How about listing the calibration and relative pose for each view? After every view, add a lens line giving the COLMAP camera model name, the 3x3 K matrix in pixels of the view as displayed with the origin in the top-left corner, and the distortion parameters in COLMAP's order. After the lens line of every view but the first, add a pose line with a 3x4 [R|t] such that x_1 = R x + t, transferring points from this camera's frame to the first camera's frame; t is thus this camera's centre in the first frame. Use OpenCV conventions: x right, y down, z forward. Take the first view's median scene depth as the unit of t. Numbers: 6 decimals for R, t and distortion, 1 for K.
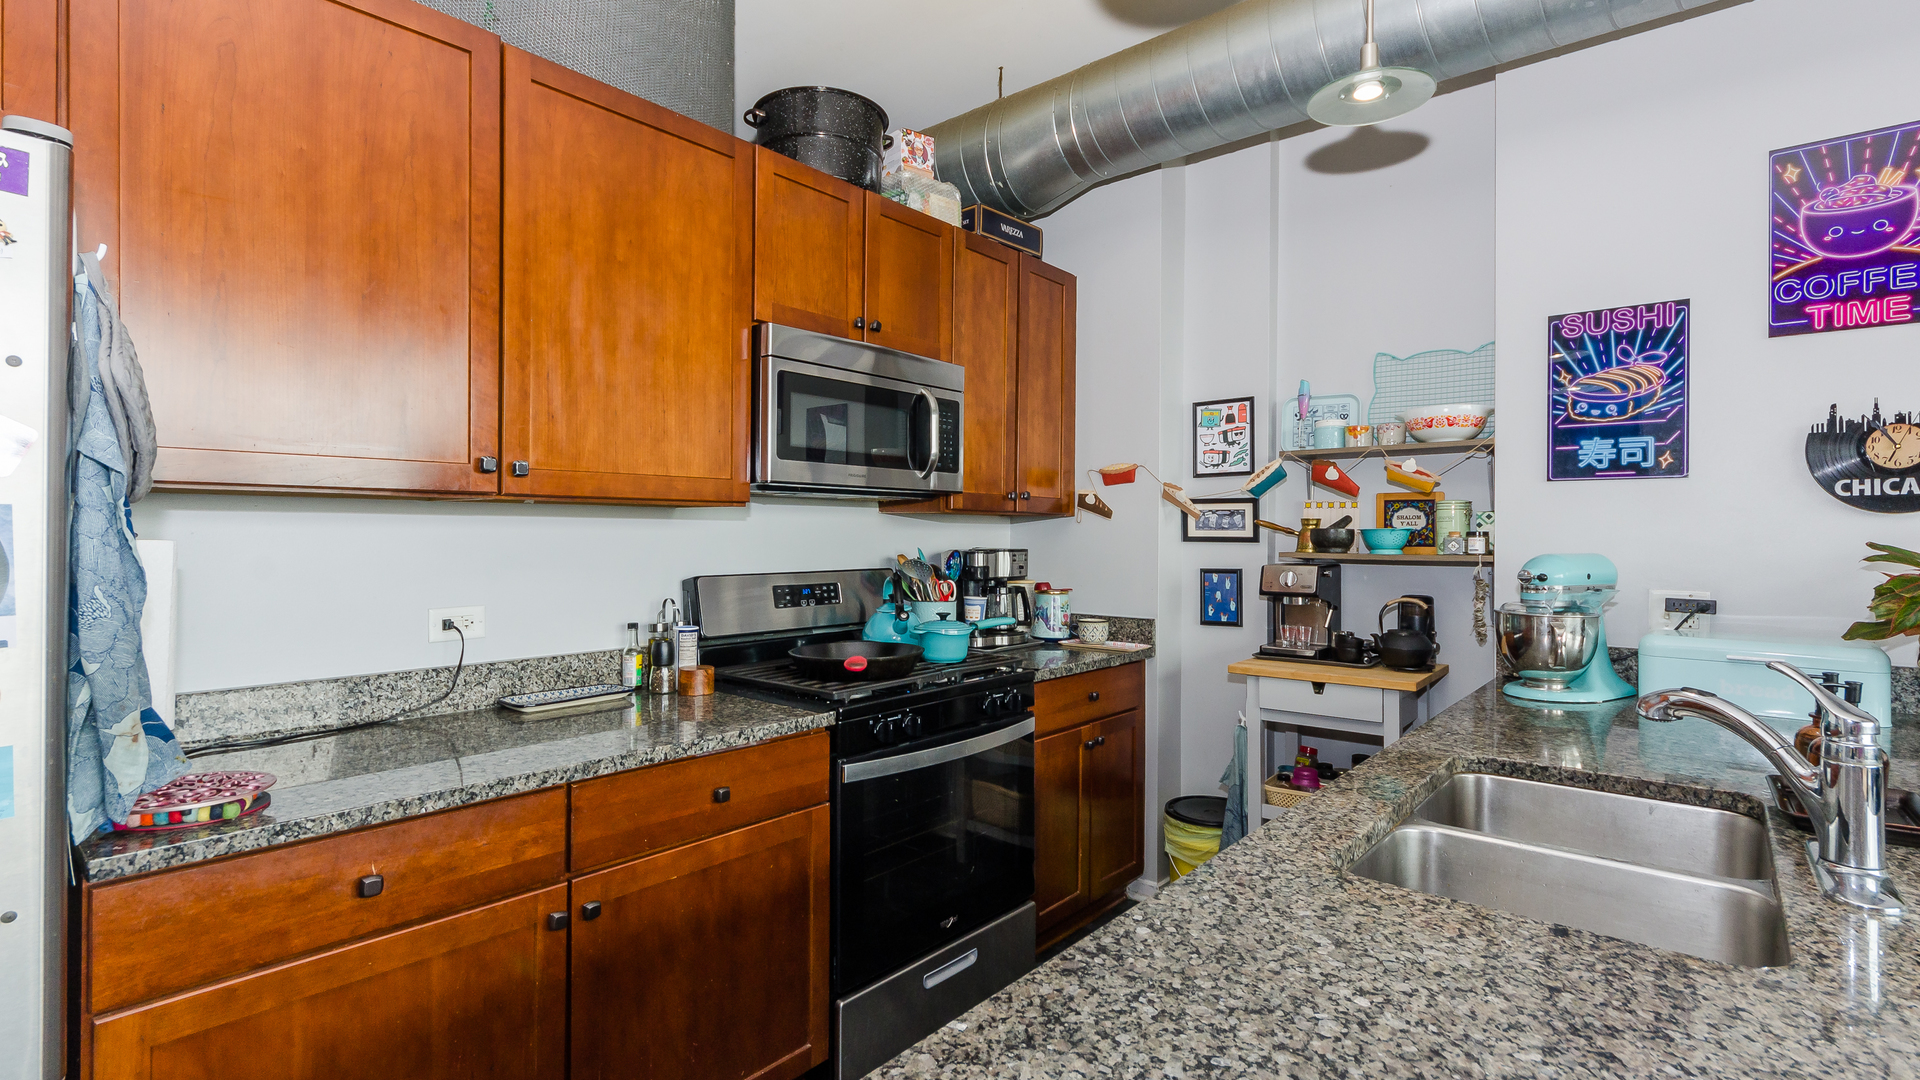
lens RADIAL K [[876.2, 0, 947.6], [0, 876.2, 538.5], [0, 0, 1]] dist [0.005887, -0.003498]
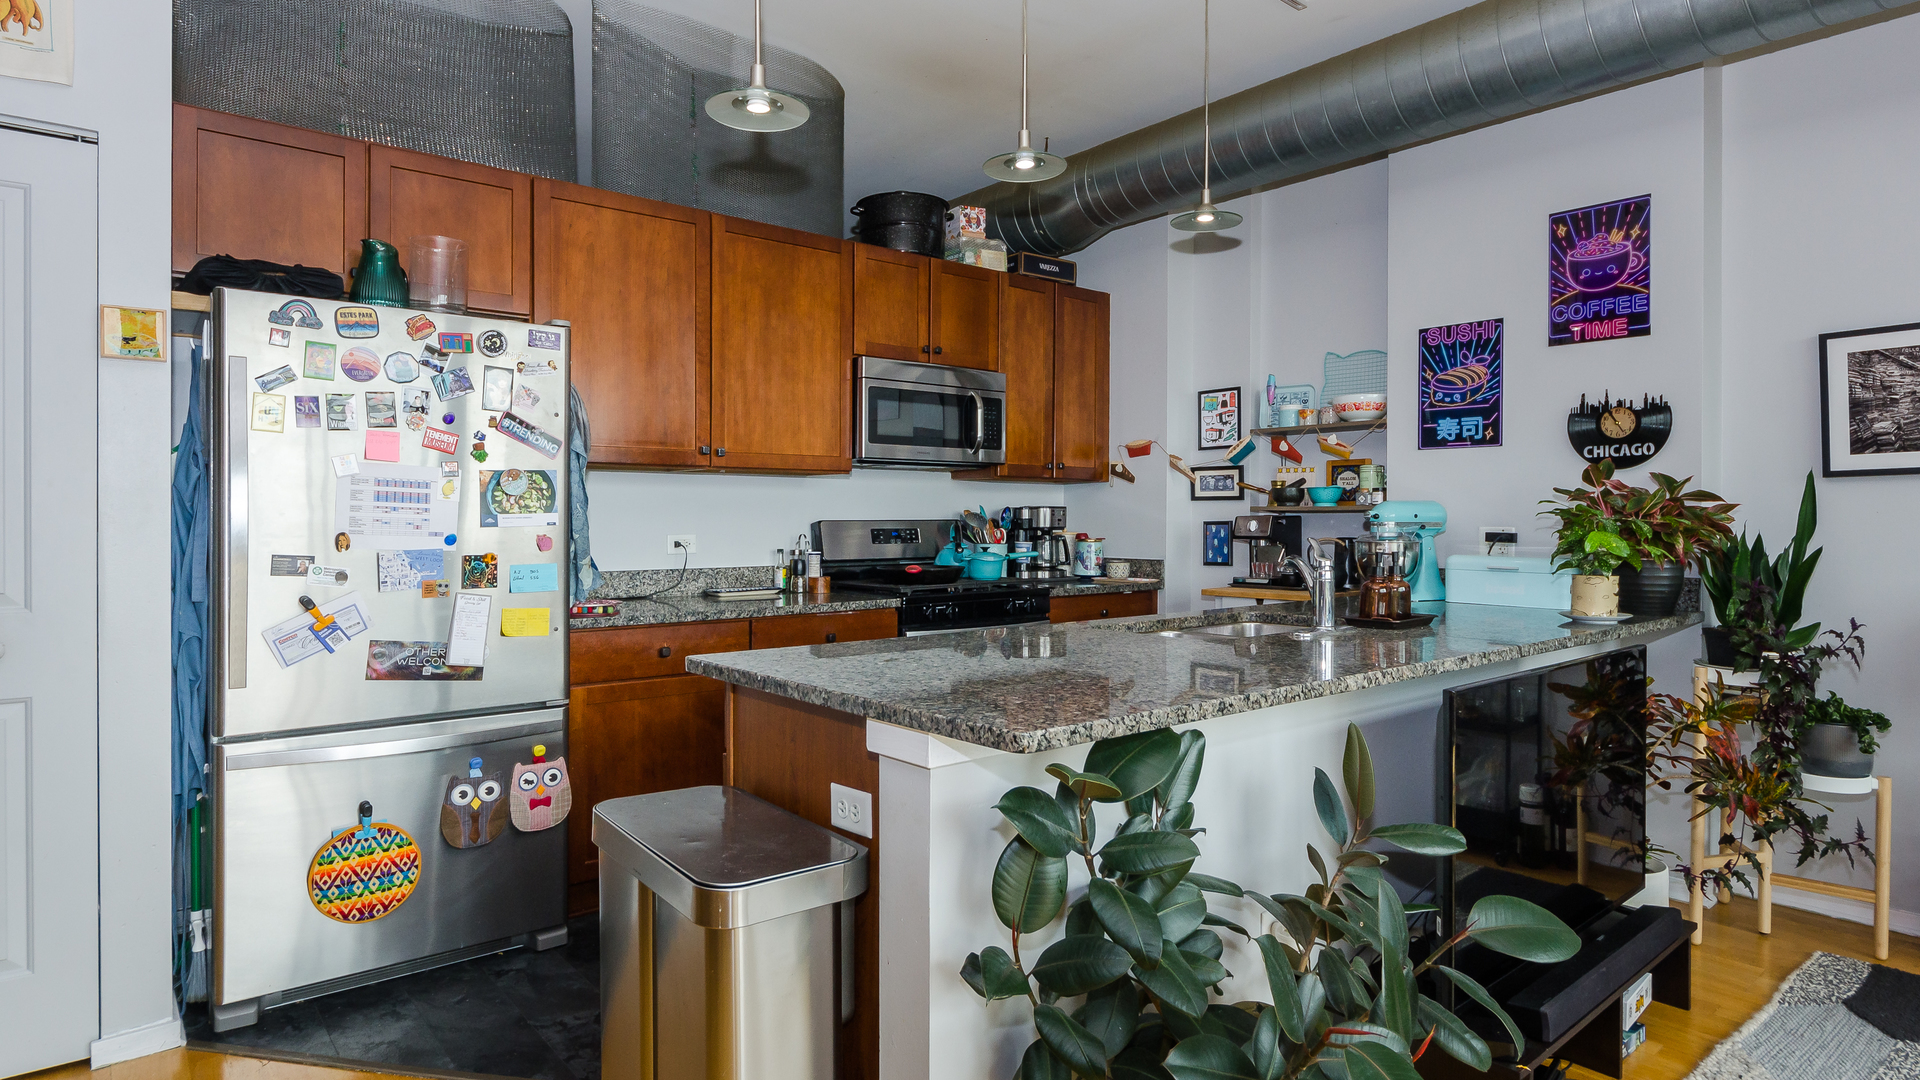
lens RADIAL K [[1000.9, 0, 951.2], [0, 1000.9, 529.8], [0, 0, 1]] dist [0.012825, -0.000681]
pose [[0.986456, -0.001179, -0.164022, 0.238190], [0.002587, 0.999962, 0.008371, 0.048193], [0.164006, -0.008682, 0.986421, -0.722265]]
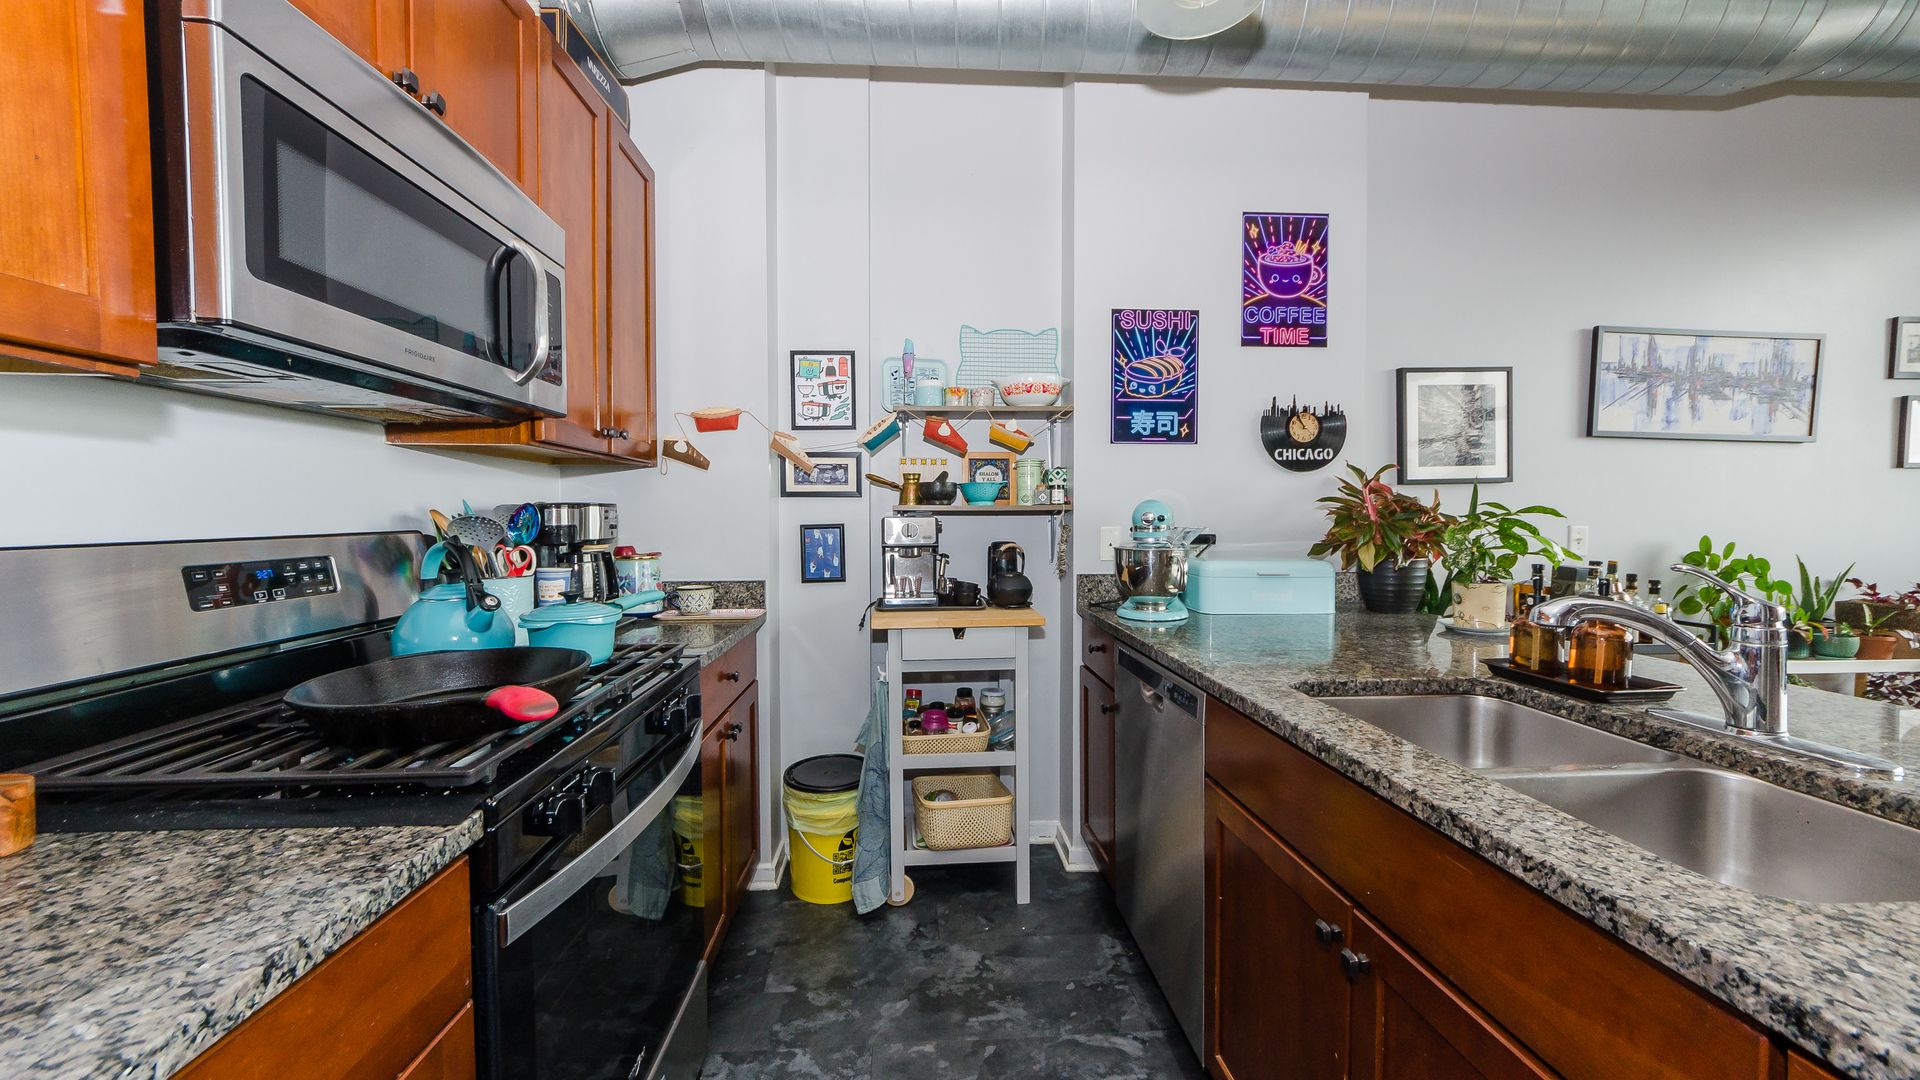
lens RADIAL K [[701.1, 0, 941.4], [0, 701.1, 529.8], [0, 0, 1]] dist [0.008524, -0.001169]
pose [[0.726612, -0.023402, 0.686649, -0.184856], [0.008442, 0.999648, 0.025136, 0.031479], [-0.686996, -0.012468, 0.726554, 0.482603]]
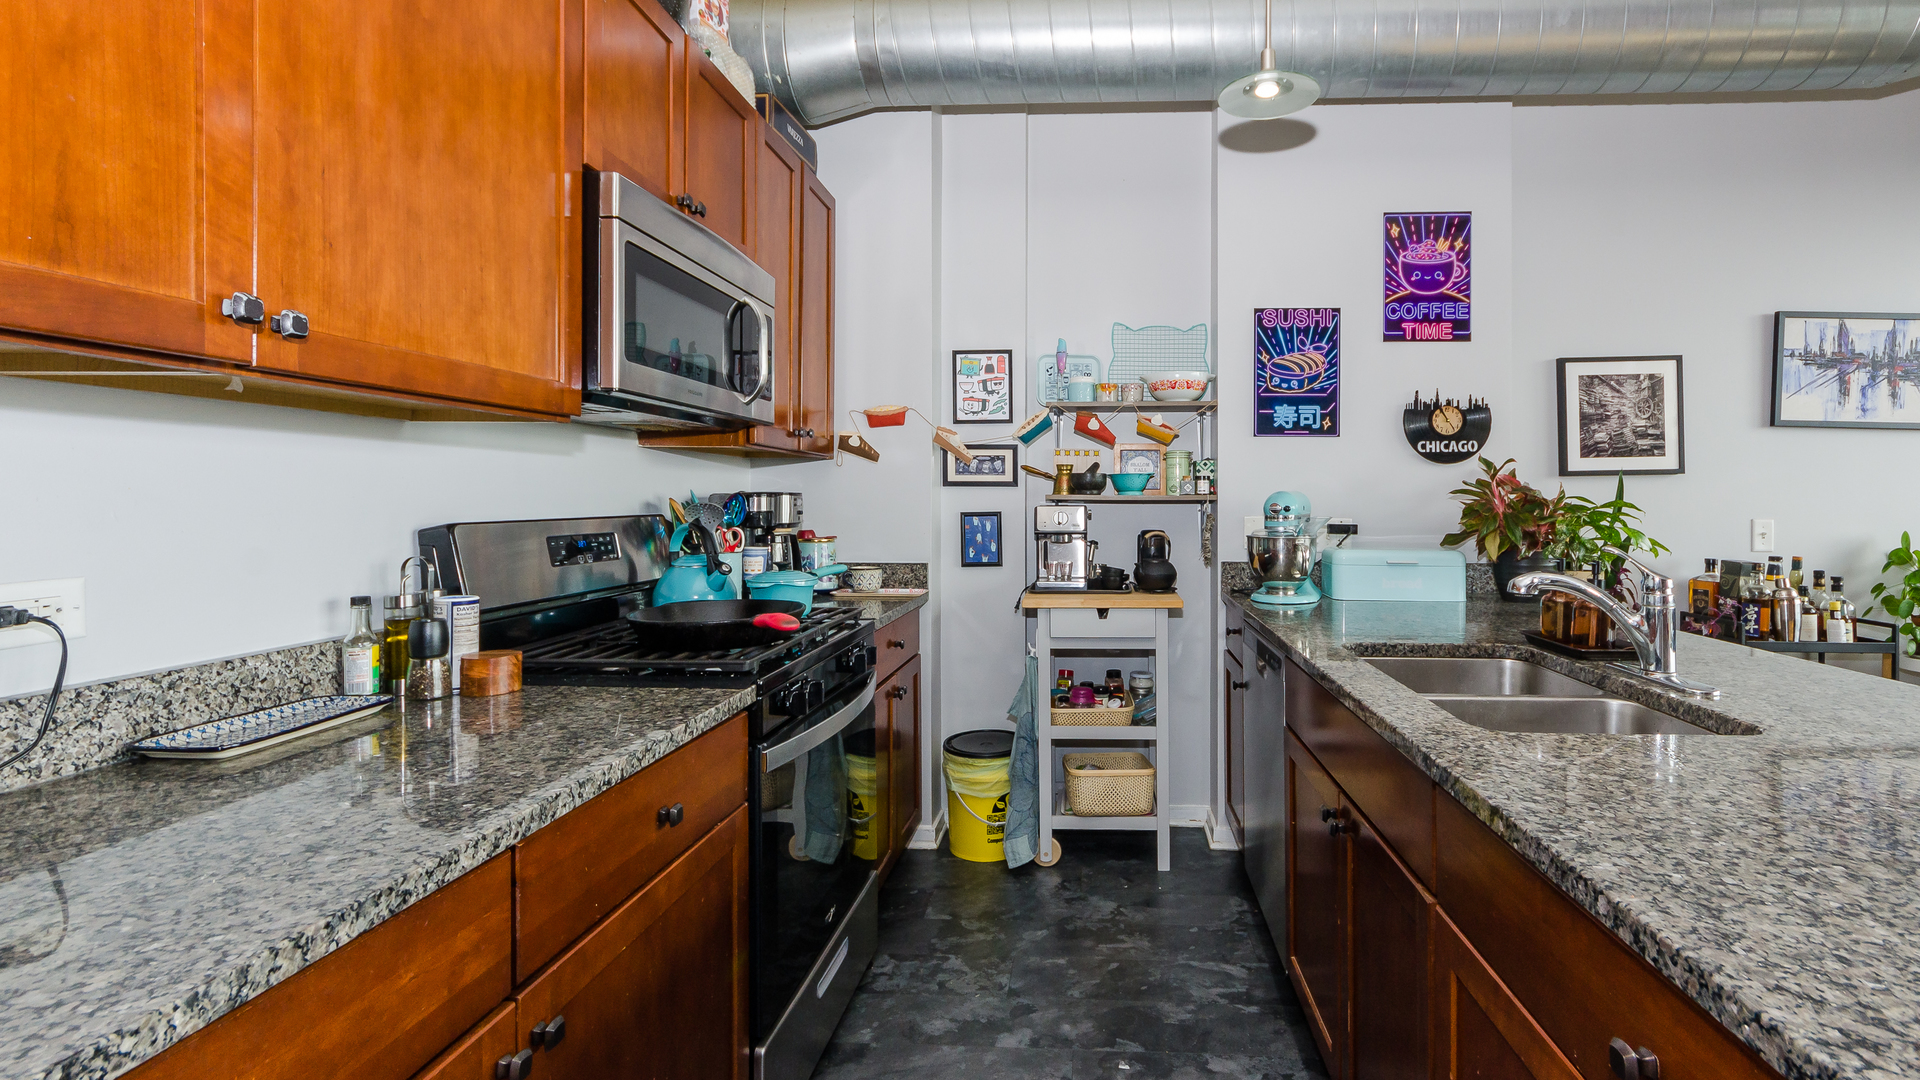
lens RADIAL K [[851.0, 0, 1050.4], [0, 851.0, 506.9], [0, 0, 1]] dist [0.008706, -0.001917]
pose [[0.794834, -0.008155, 0.606772, -0.339180], [0.003425, 0.999954, 0.008953, 0.027719], [-0.606817, -0.005038, 0.794825, 0.203208]]
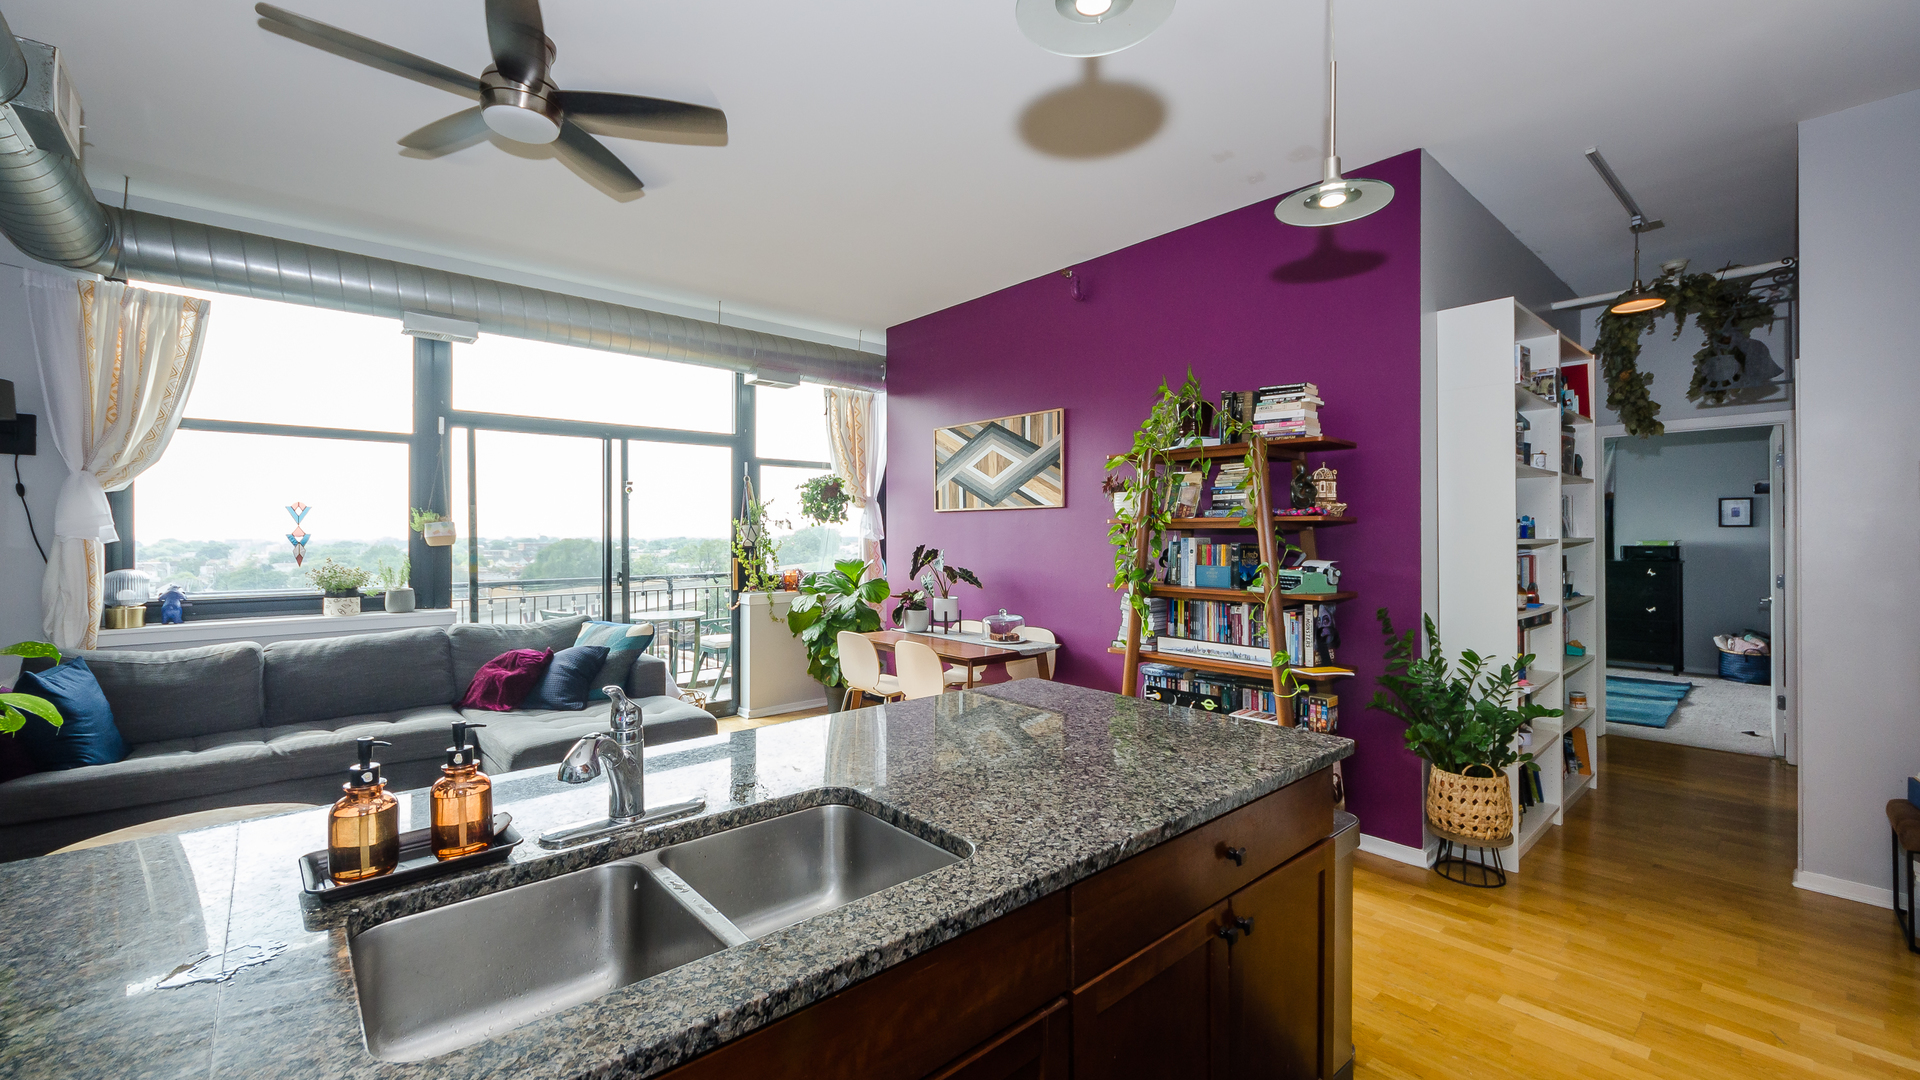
lens RADIAL K [[771.5, 0, 946.7], [0, 771.5, 537.2], [0, 0, 1]] dist [-0.002026, -0.000108]
pose [[-0.990433, -0.005900, 0.137871, 0.154722], [-0.005274, 0.999974, 0.004903, -0.038425], [-0.137896, 0.004129, -0.990438, 0.975914]]
